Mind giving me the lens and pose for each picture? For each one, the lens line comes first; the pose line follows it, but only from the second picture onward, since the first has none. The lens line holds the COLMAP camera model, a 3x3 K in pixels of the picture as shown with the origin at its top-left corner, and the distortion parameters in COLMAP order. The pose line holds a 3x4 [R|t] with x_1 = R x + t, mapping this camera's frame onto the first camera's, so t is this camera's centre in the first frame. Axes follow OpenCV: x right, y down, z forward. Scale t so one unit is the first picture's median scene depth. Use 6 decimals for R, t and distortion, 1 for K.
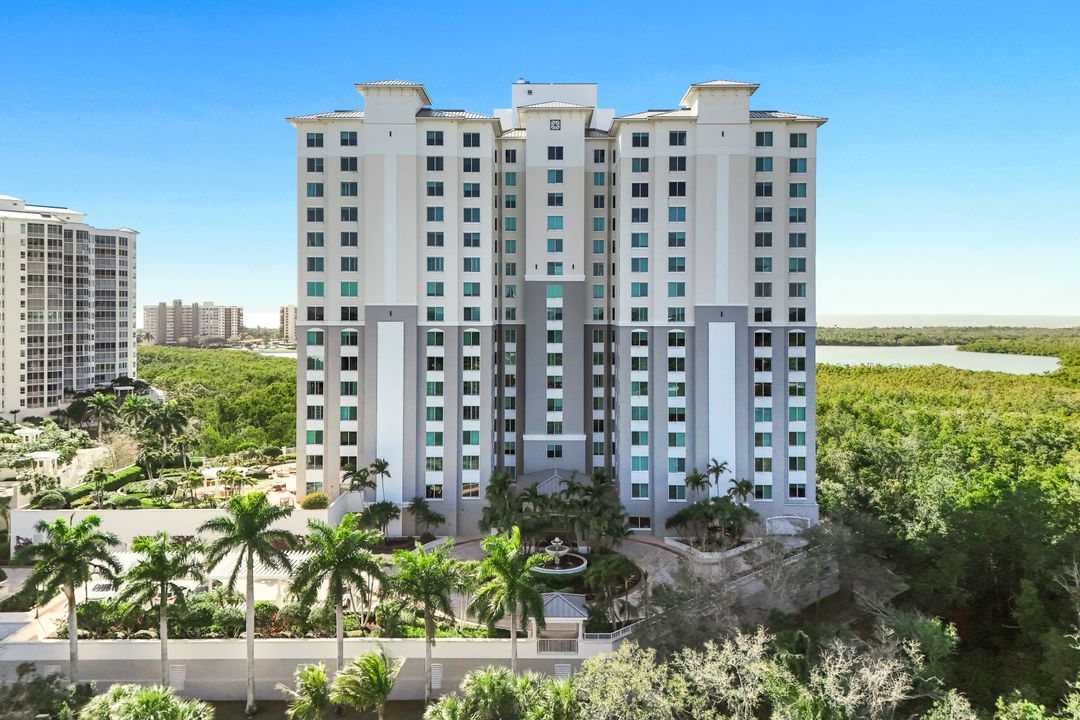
lens RADIAL K [[833.0, 0, 541.7], [0, 833.0, 314.6], [0, 0, 1]] dist [0.122487, -0.116007]
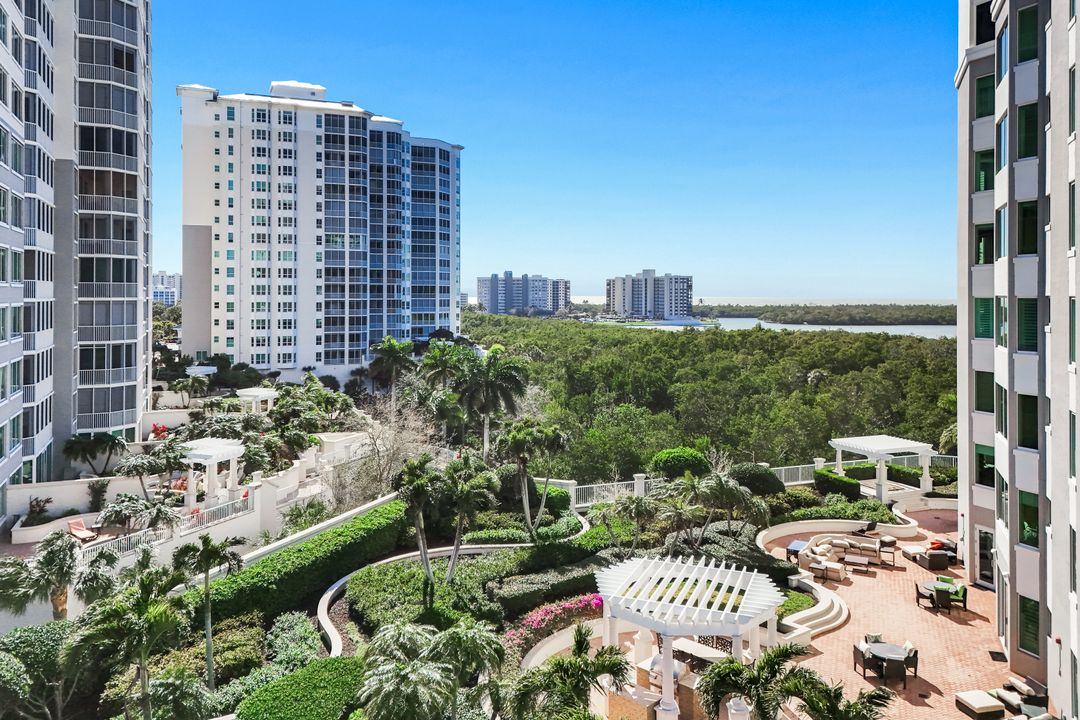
lens RADIAL K [[833.0, 0, 541.7], [0, 833.0, 314.6], [0, 0, 1]] dist [0.122487, -0.116007]
pose [[0.933856, 0.006908, -0.357581, -0.164533], [-0.001286, 0.999872, 0.015957, 0.053328], [0.357646, -0.014442, 0.933746, 0.385596]]
